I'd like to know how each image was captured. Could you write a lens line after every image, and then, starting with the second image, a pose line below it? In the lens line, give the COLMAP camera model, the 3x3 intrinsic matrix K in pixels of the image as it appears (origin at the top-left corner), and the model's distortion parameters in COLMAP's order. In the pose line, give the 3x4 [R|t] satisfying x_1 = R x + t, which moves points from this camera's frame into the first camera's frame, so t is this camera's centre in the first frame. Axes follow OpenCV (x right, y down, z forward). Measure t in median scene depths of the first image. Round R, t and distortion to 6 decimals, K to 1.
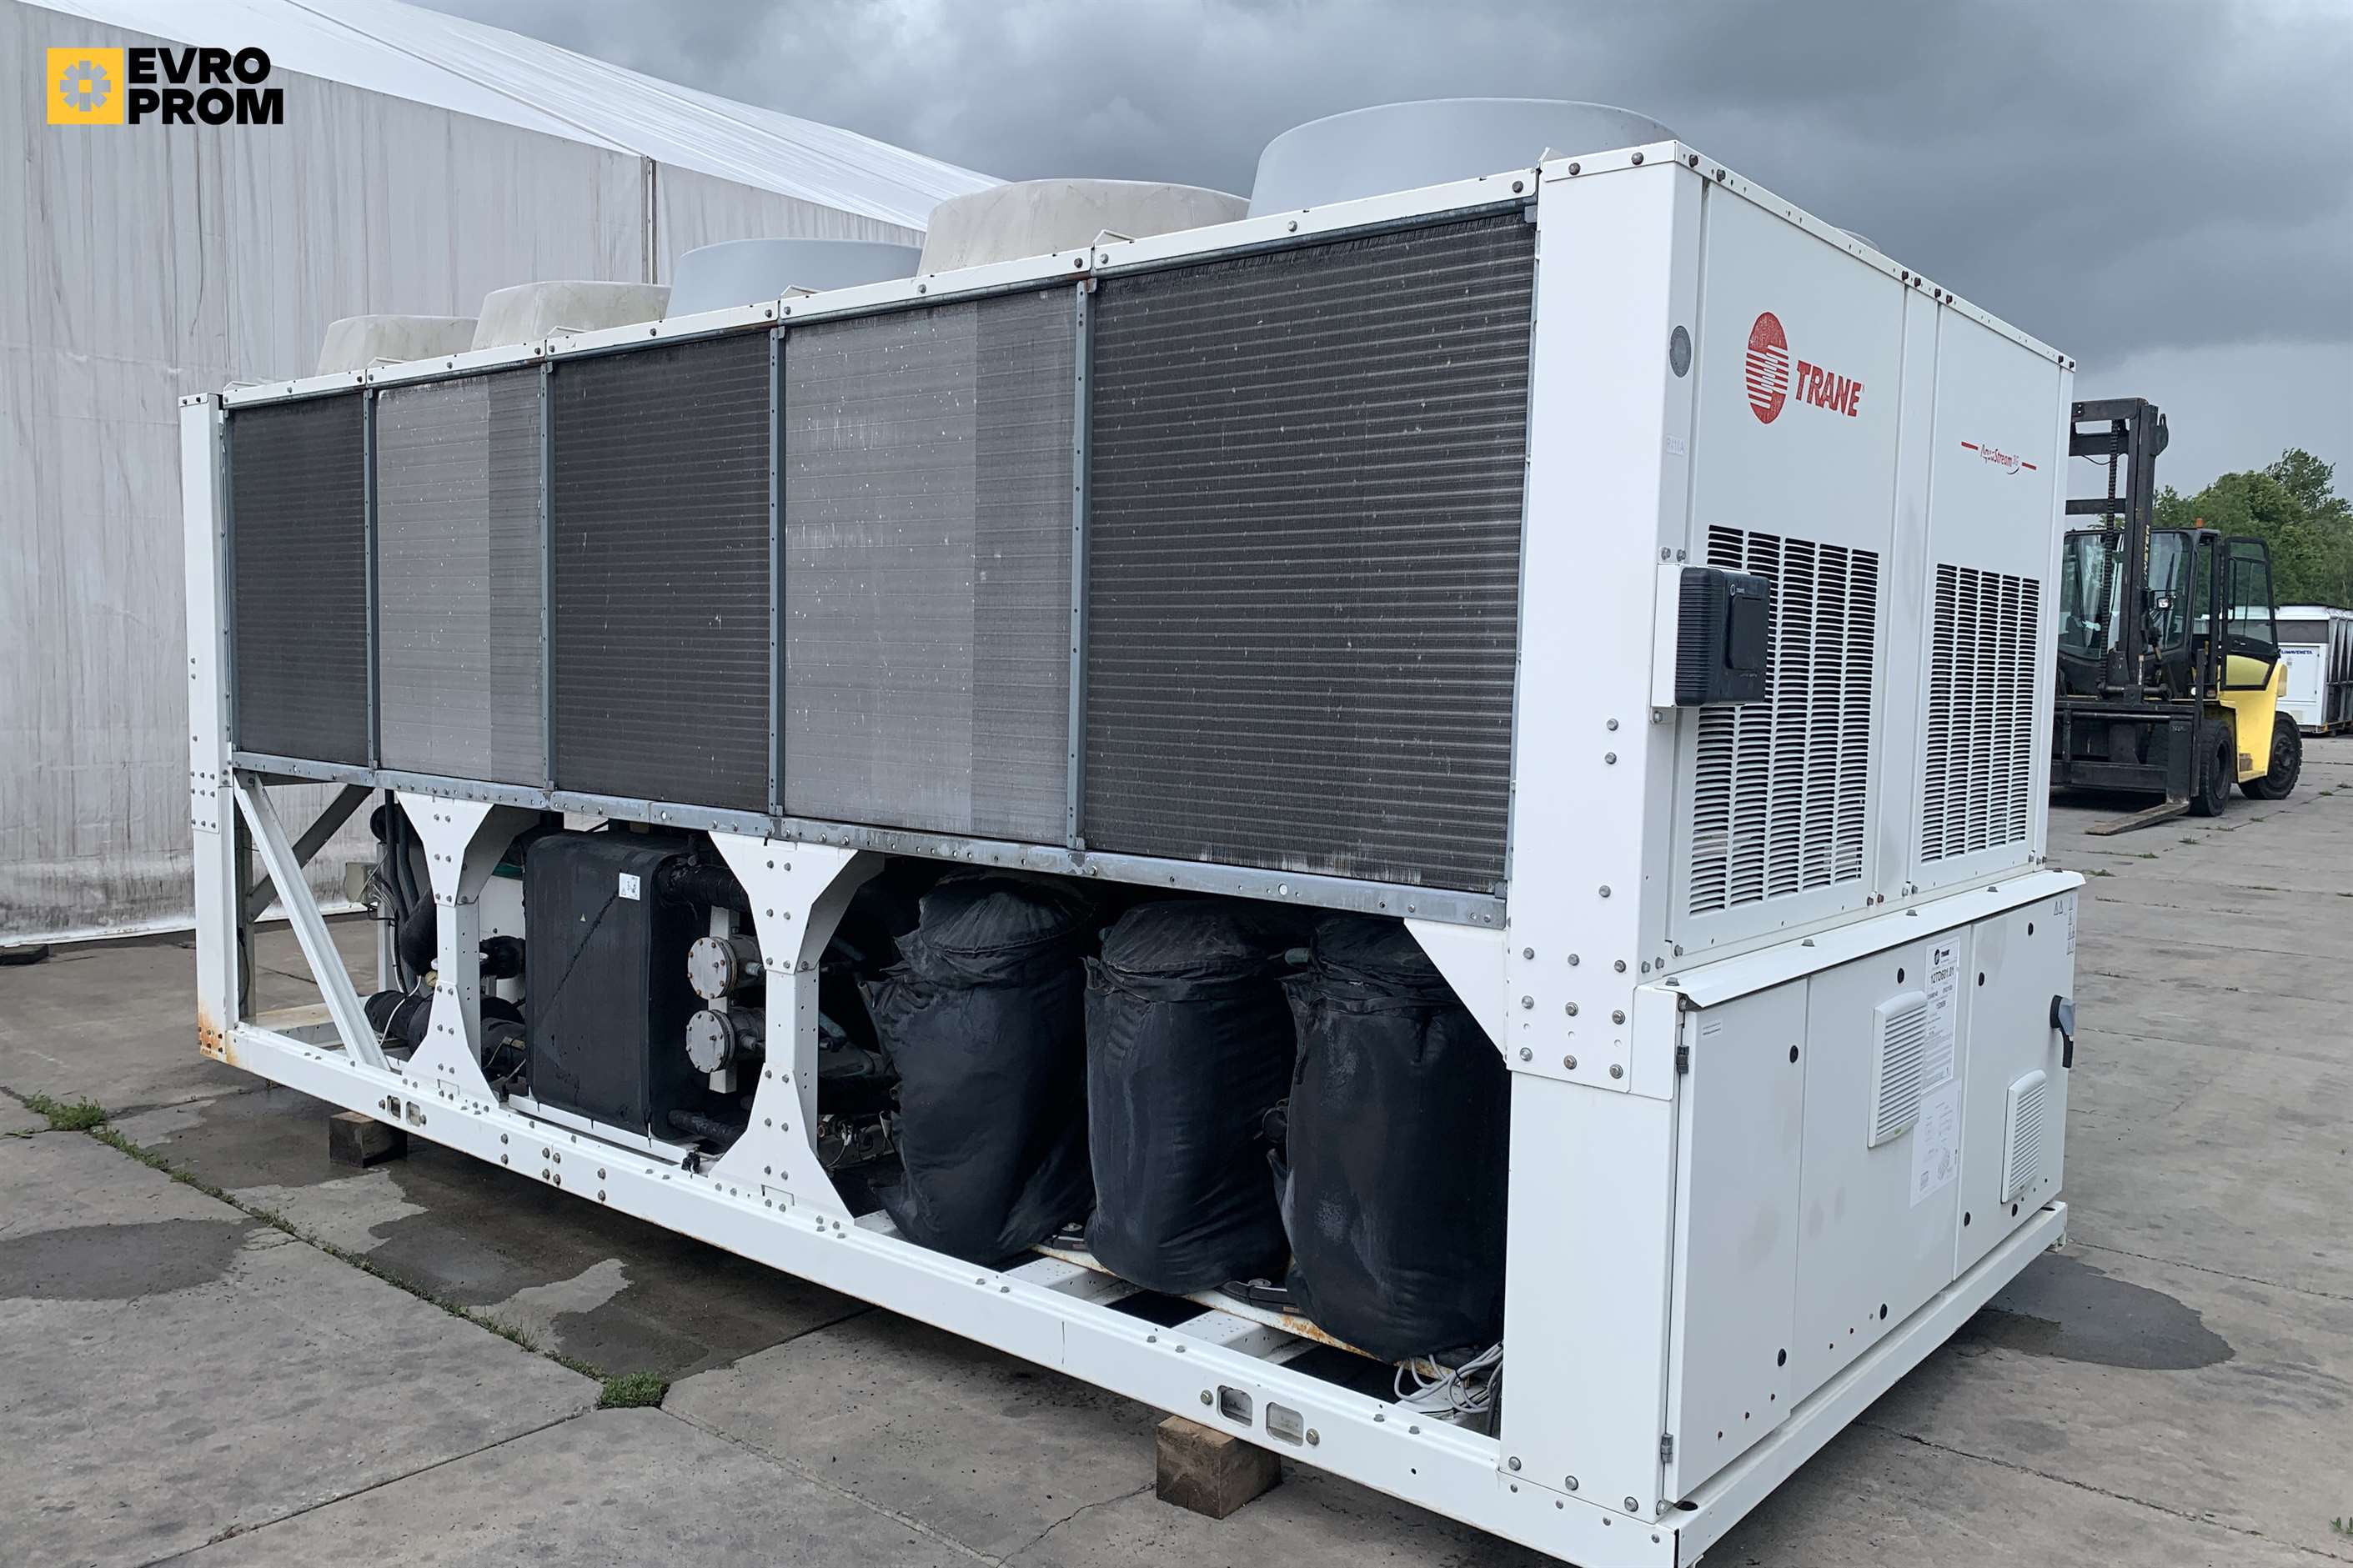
lens RADIAL K [[1789.5, 0, 1177.1], [0, 1789.5, 780.0], [0, 0, 1]] dist [0.038867, -0.030538]
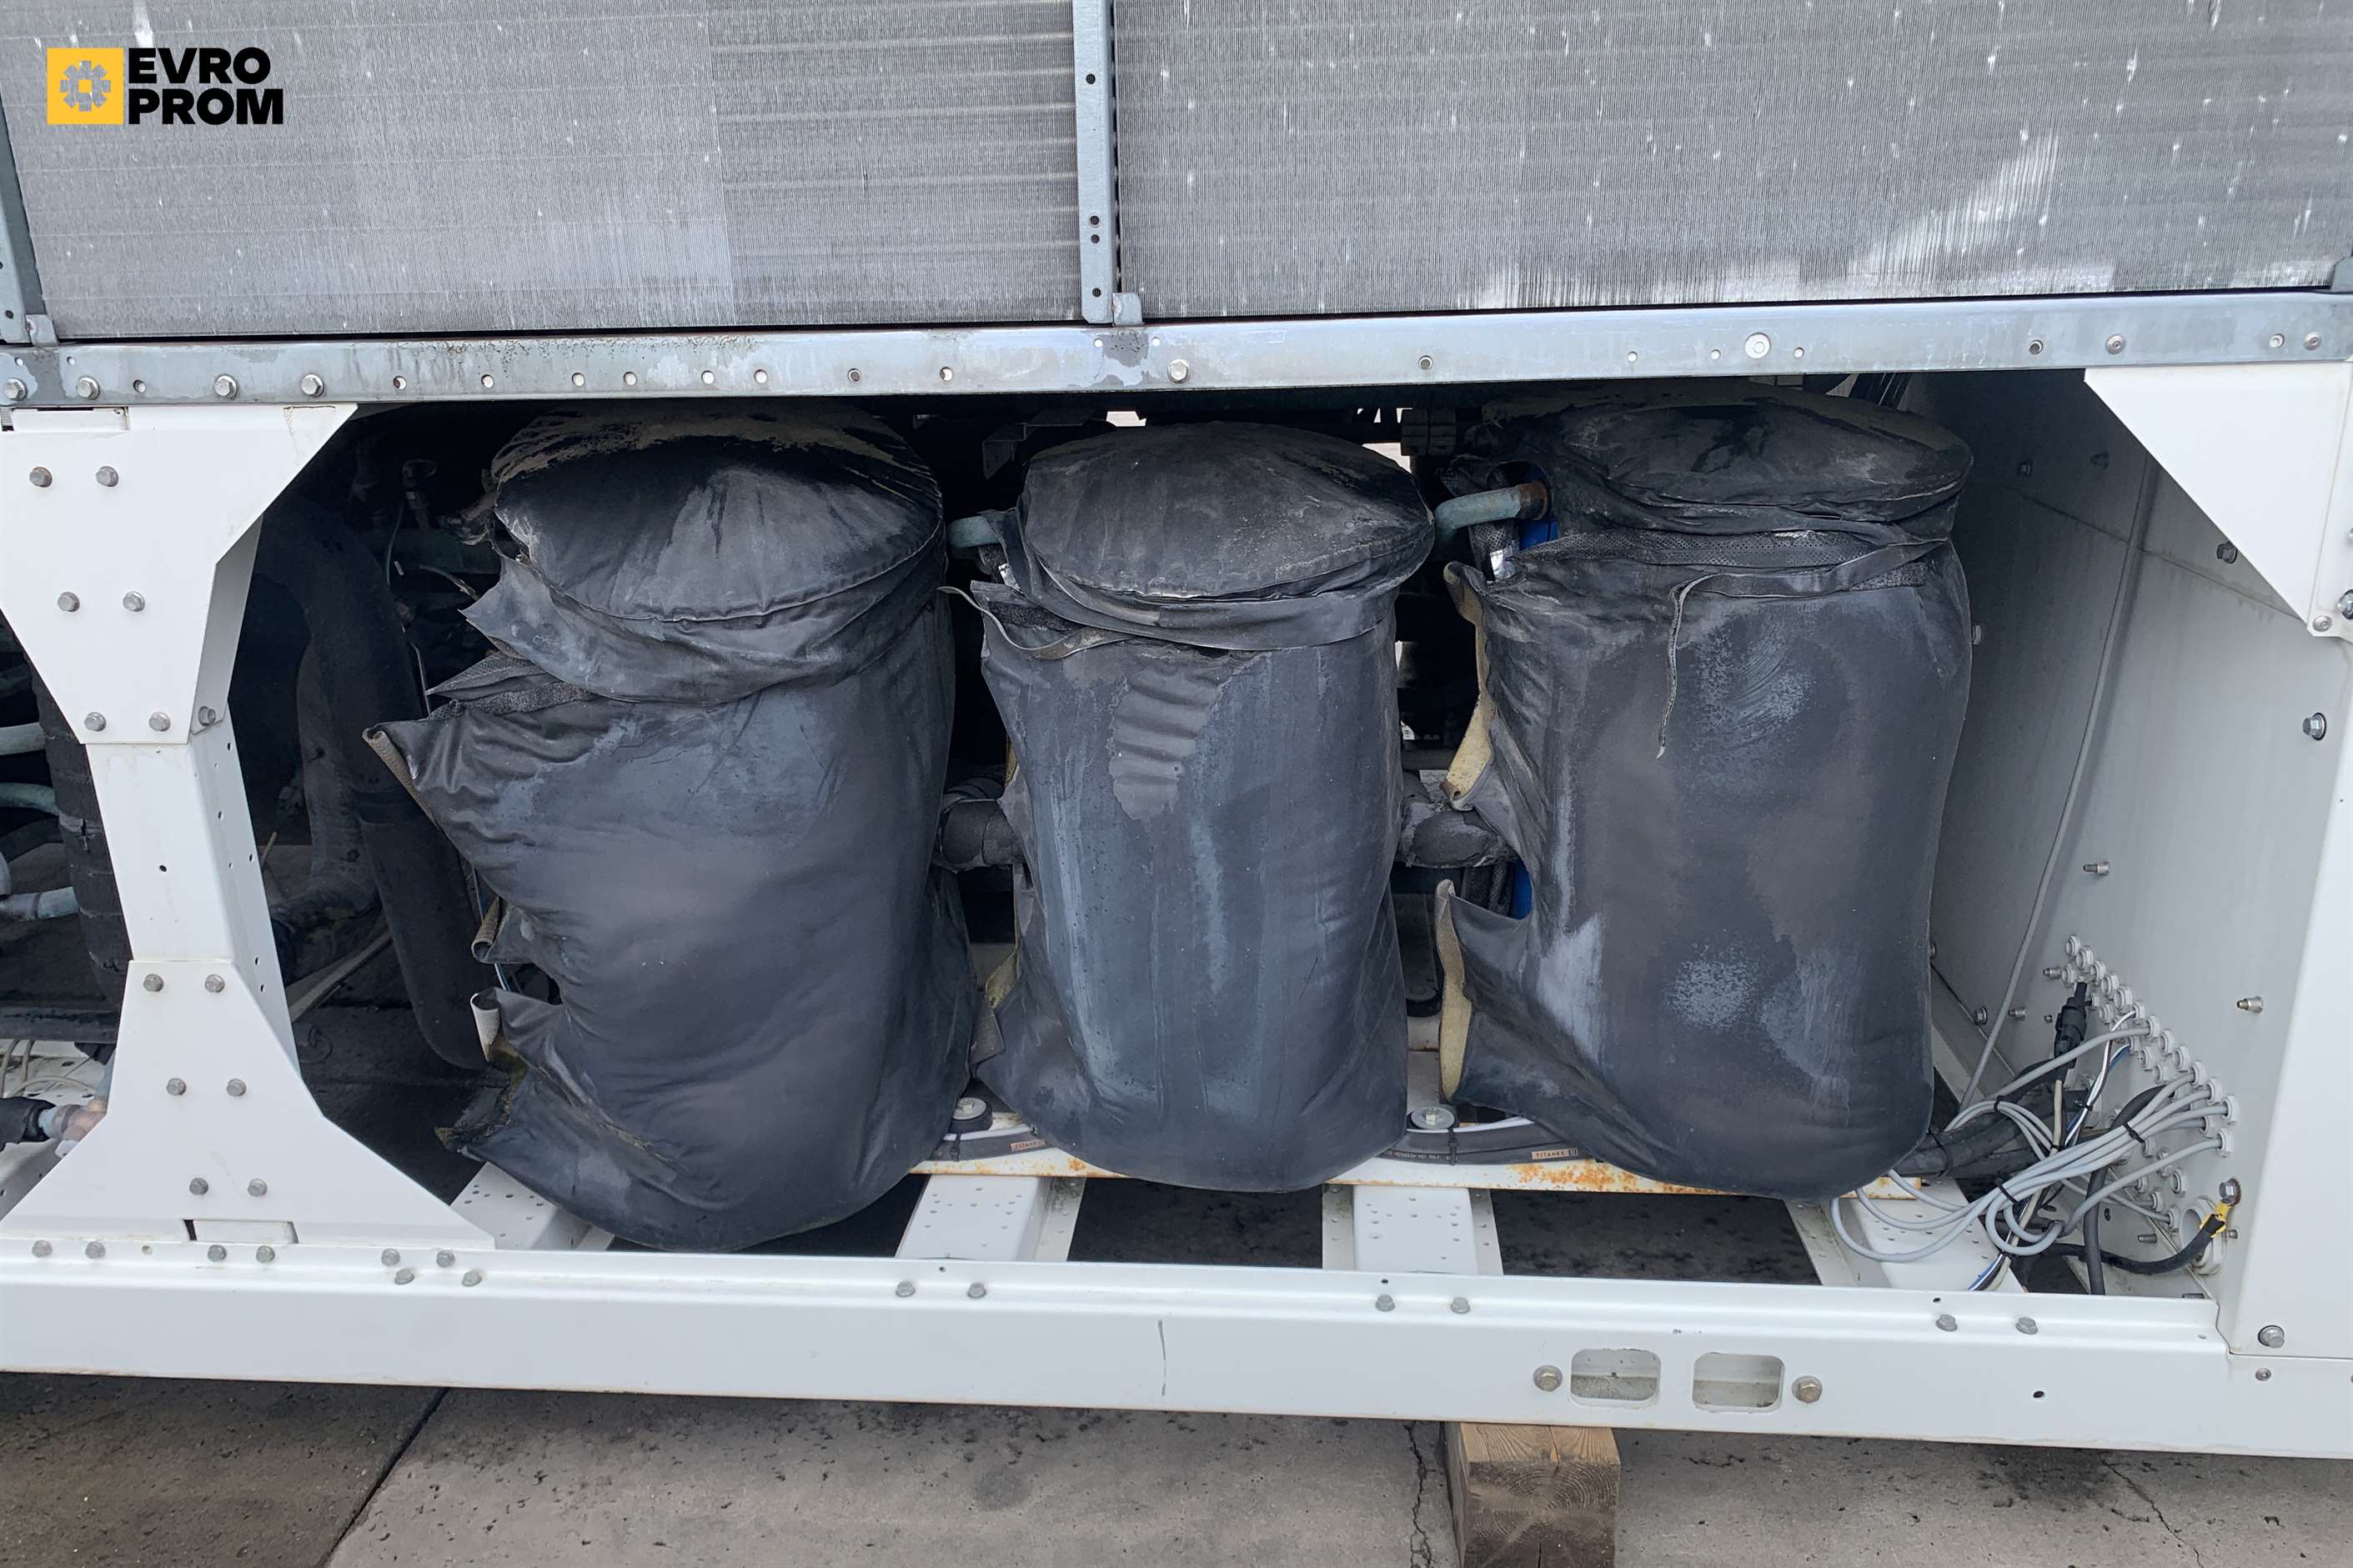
lens RADIAL K [[1789.5, 0, 1156.3], [0, 1789.5, 790.8], [0, 0, 1]] dist [0.038867, -0.030538]
pose [[0.824407, -0.223850, 0.519851, -0.261773], [0.083727, 0.956595, 0.279134, 0.024368], [-0.559771, -0.186594, 0.807366, 0.577078]]
